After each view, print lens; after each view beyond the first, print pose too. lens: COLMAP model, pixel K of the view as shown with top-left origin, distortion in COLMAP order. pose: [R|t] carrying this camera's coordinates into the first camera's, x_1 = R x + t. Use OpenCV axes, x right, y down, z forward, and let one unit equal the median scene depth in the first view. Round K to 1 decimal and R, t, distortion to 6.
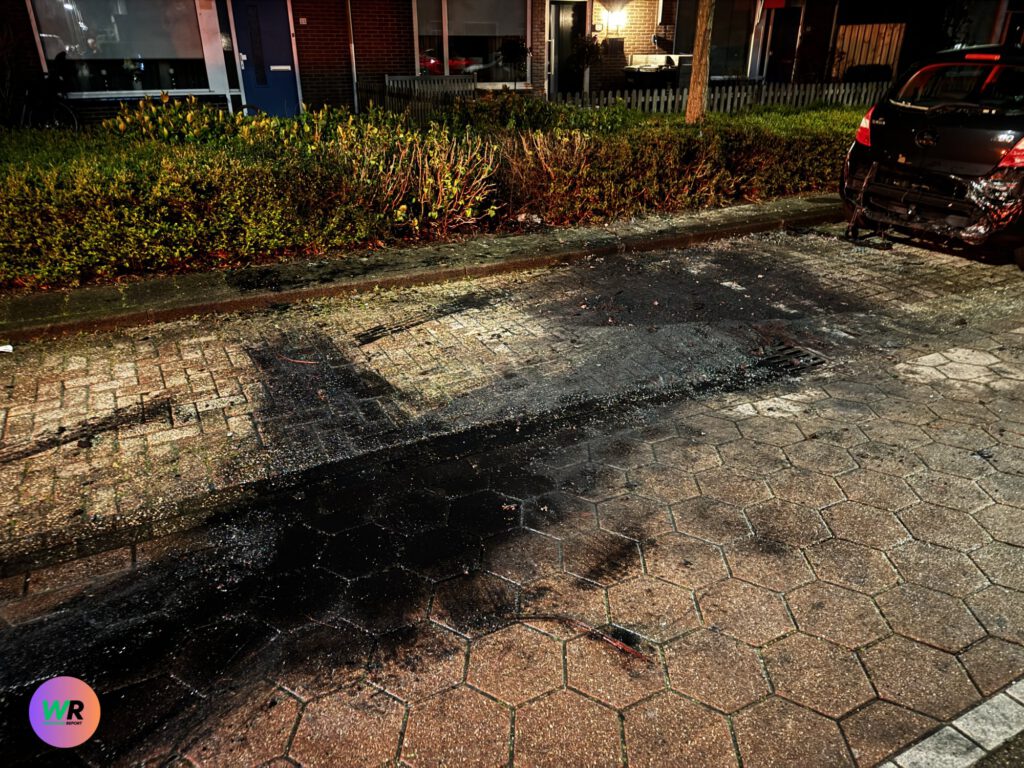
lens RADIAL K [[715.9, 0, 513.6], [0, 715.9, 387.2], [0, 0, 1]] dist [0.000070, -0.005593]
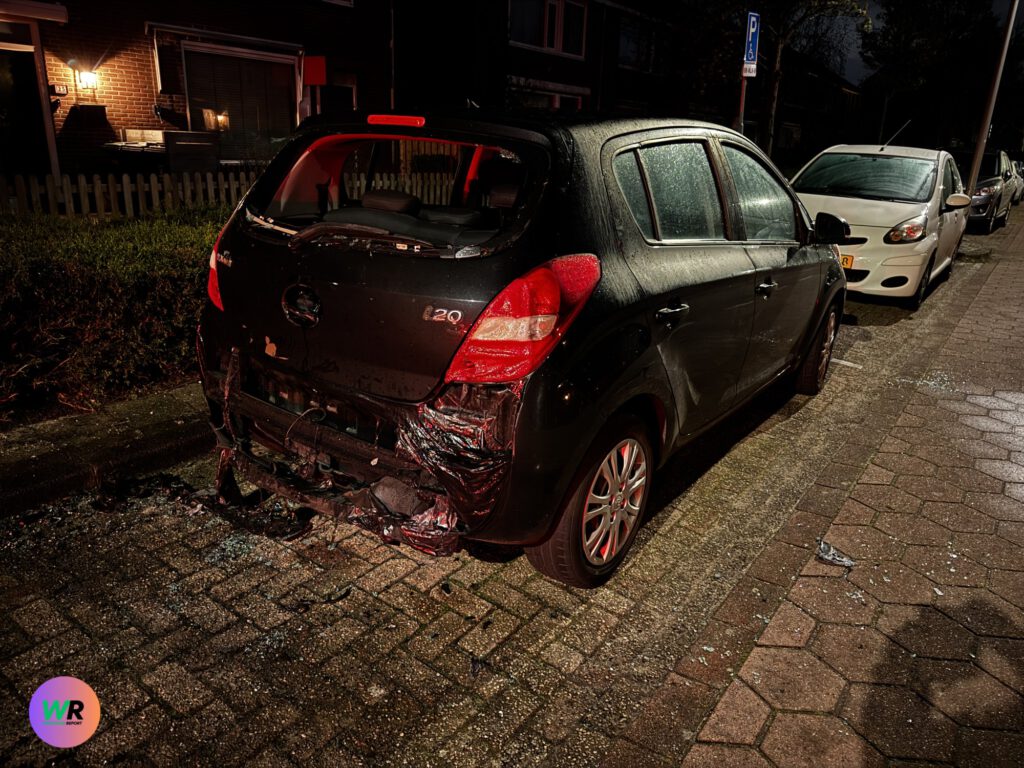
lens RADIAL K [[715.9, 0, 511.6], [0, 715.9, 383.1], [0, 0, 1]] dist [0.000070, -0.005593]
pose [[0.892348, -0.102048, 0.439661, 0.390101], [0.150547, 0.985616, -0.076788, -0.198056], [-0.425501, 0.134712, 0.894875, 0.455319]]
